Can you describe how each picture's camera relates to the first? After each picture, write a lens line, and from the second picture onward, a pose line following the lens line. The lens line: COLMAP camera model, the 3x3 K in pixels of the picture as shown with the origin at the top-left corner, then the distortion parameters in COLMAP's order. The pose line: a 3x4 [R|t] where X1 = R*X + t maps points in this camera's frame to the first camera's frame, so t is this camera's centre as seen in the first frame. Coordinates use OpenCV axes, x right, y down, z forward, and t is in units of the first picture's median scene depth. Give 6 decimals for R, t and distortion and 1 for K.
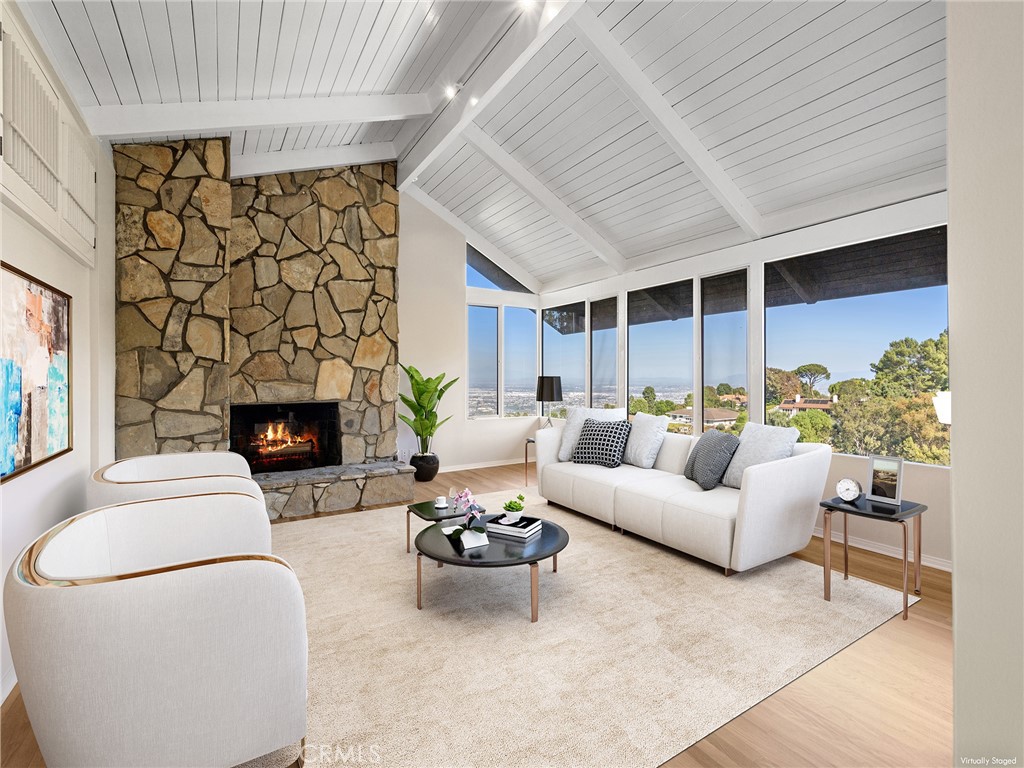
lens RADIAL K [[465.2, 0, 512.0], [0, 465.2, 384.0], [0, 0, 1]] dist [0.001323, 0.000263]
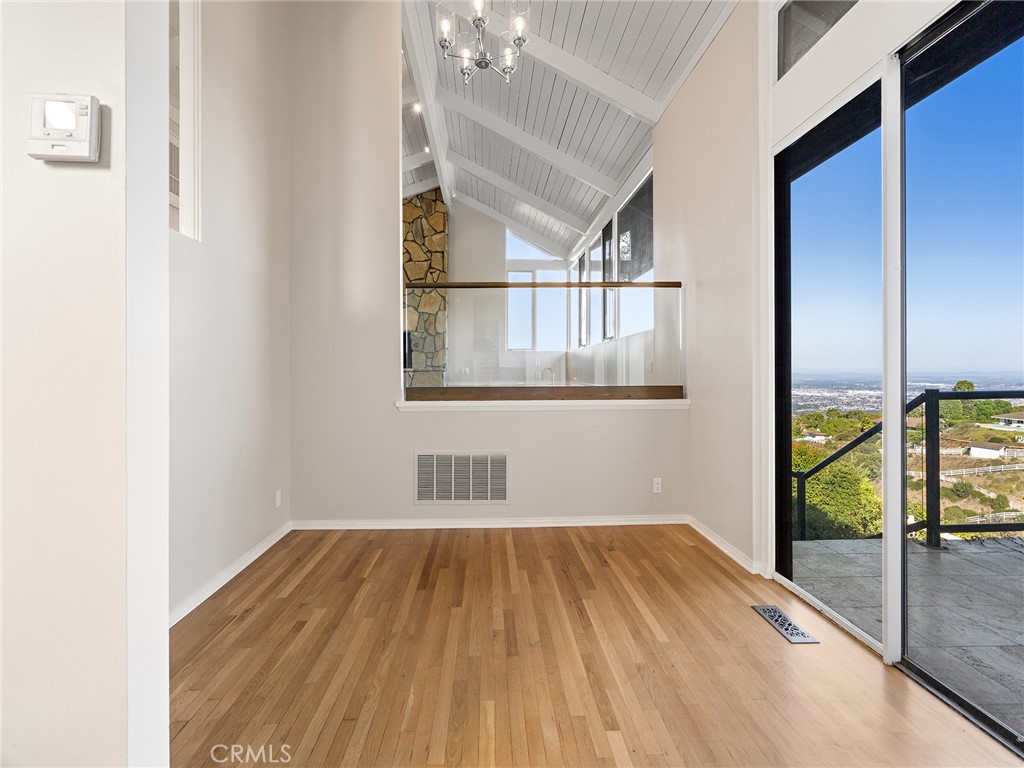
lens RADIAL K [[465.2, 0, 512.0], [0, 465.2, 384.0], [0, 0, 1]] dist [0.001323, 0.000263]
pose [[0.875697, 0.006661, -0.482815, 0.778226], [-0.002166, 0.999949, 0.009866, 0.208070], [0.482856, -0.007593, 0.875667, -0.333904]]
